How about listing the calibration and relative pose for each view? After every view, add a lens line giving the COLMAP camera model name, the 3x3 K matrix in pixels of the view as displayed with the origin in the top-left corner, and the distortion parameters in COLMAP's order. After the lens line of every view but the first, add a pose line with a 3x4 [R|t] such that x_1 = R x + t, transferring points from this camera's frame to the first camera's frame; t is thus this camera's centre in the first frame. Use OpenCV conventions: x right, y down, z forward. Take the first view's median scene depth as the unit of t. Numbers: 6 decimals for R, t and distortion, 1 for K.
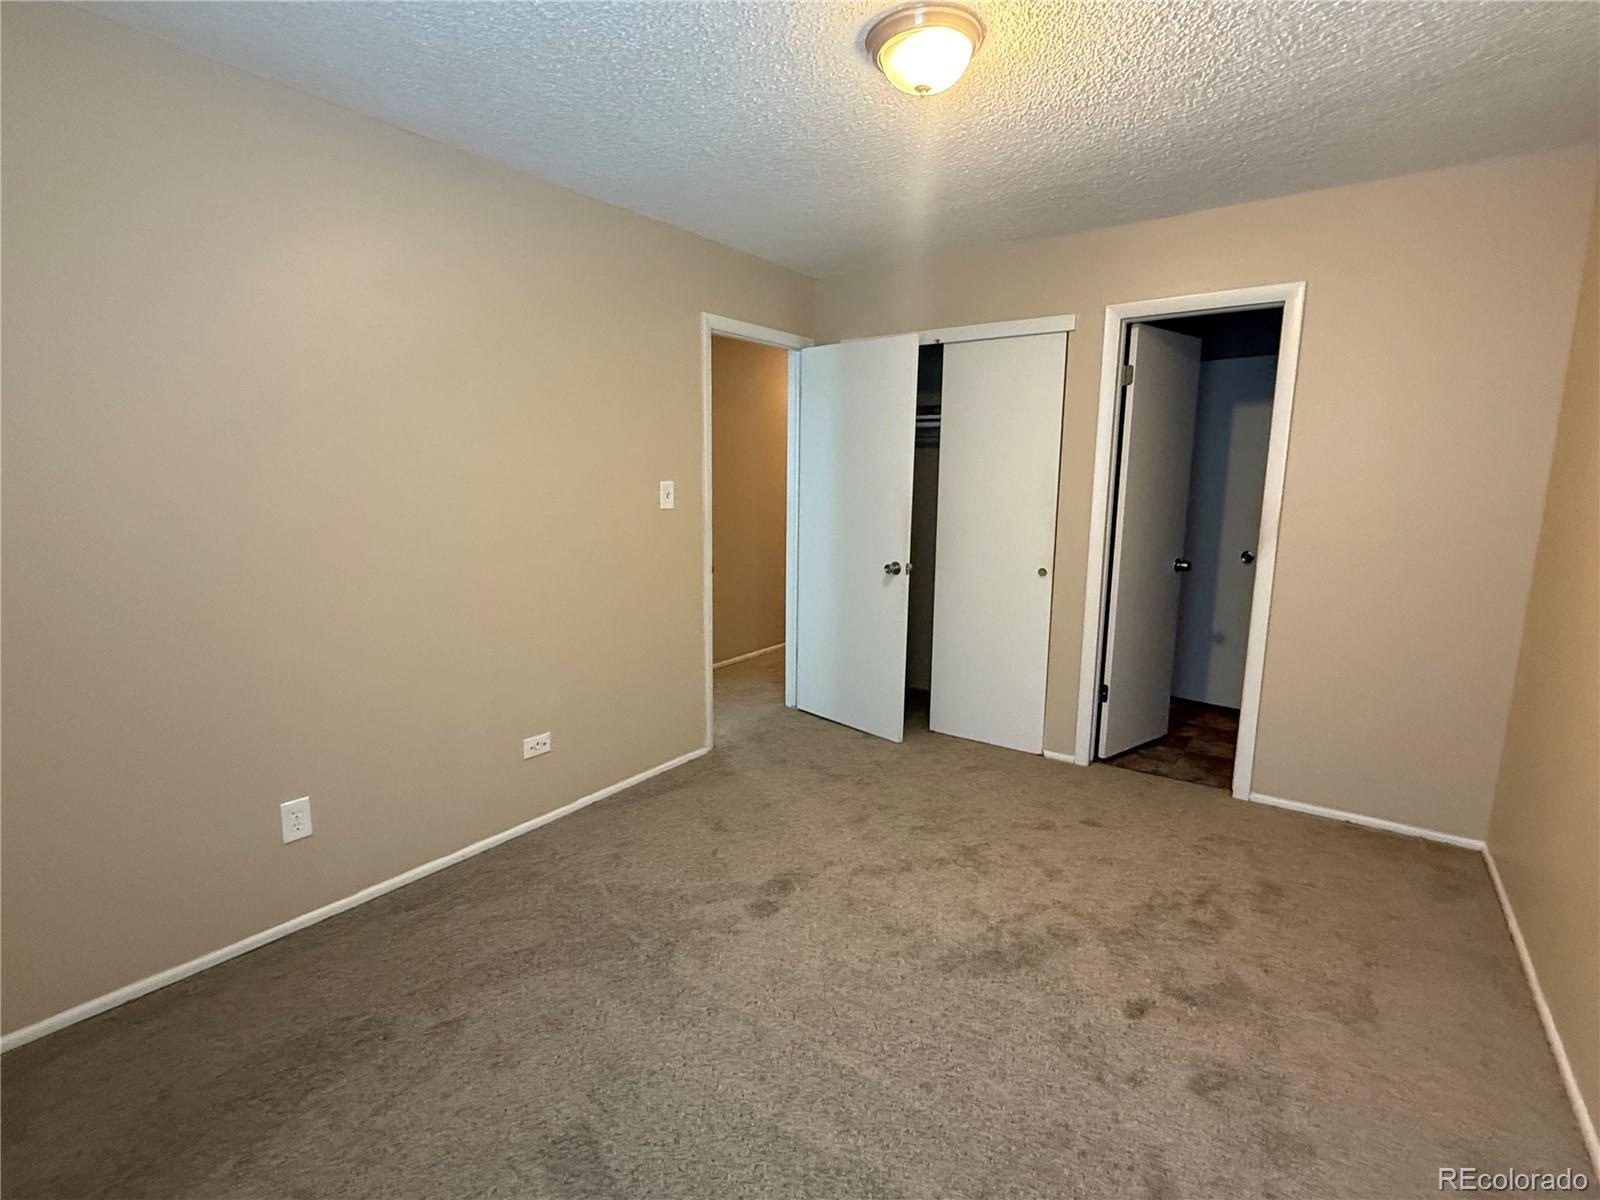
lens RADIAL K [[751.9, 0, 795.4], [0, 751.9, 597.7], [0, 0, 1]] dist [0.000525, -0.000103]
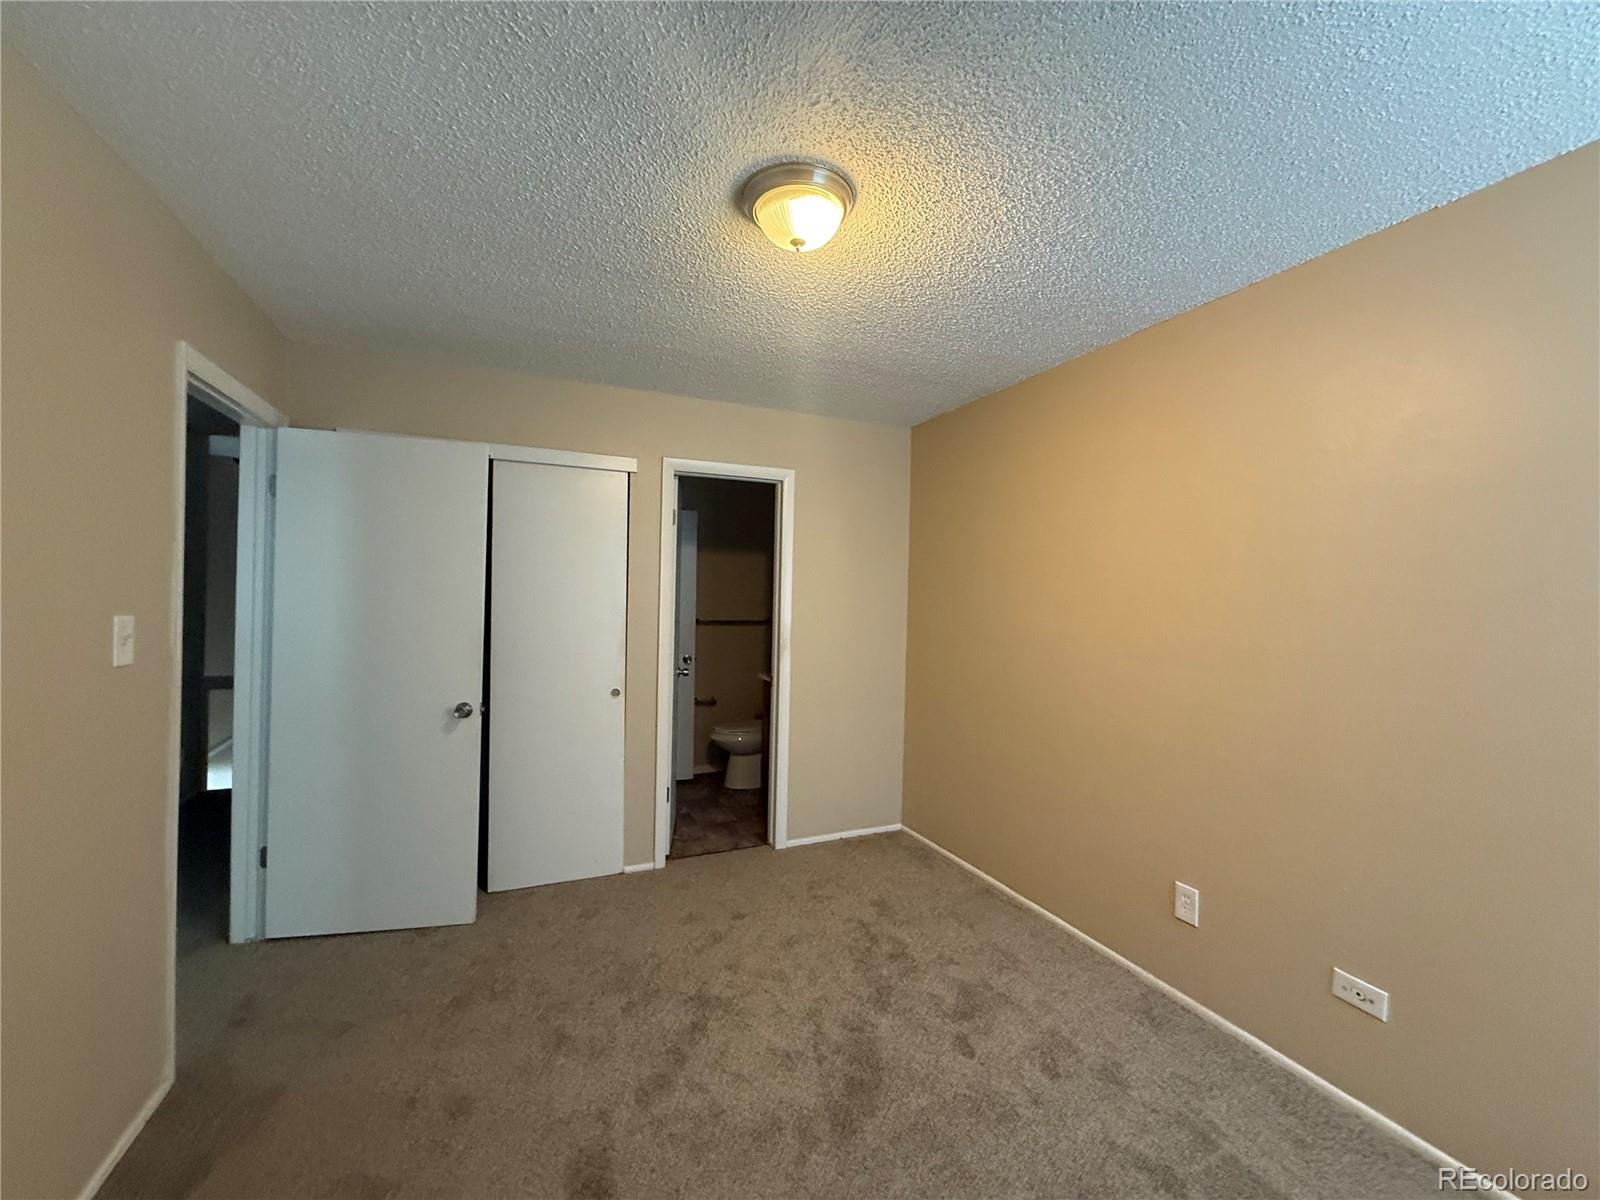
lens RADIAL K [[636.6, 0, 801.8], [0, 636.6, 600.2], [0, 0, 1]] dist [-0.000974, -0.000347]
pose [[0.511664, -0.003819, 0.859177, -0.349858], [0.124286, 0.989801, -0.069616, -0.079540], [-0.850149, 0.142403, 0.506920, 0.375425]]
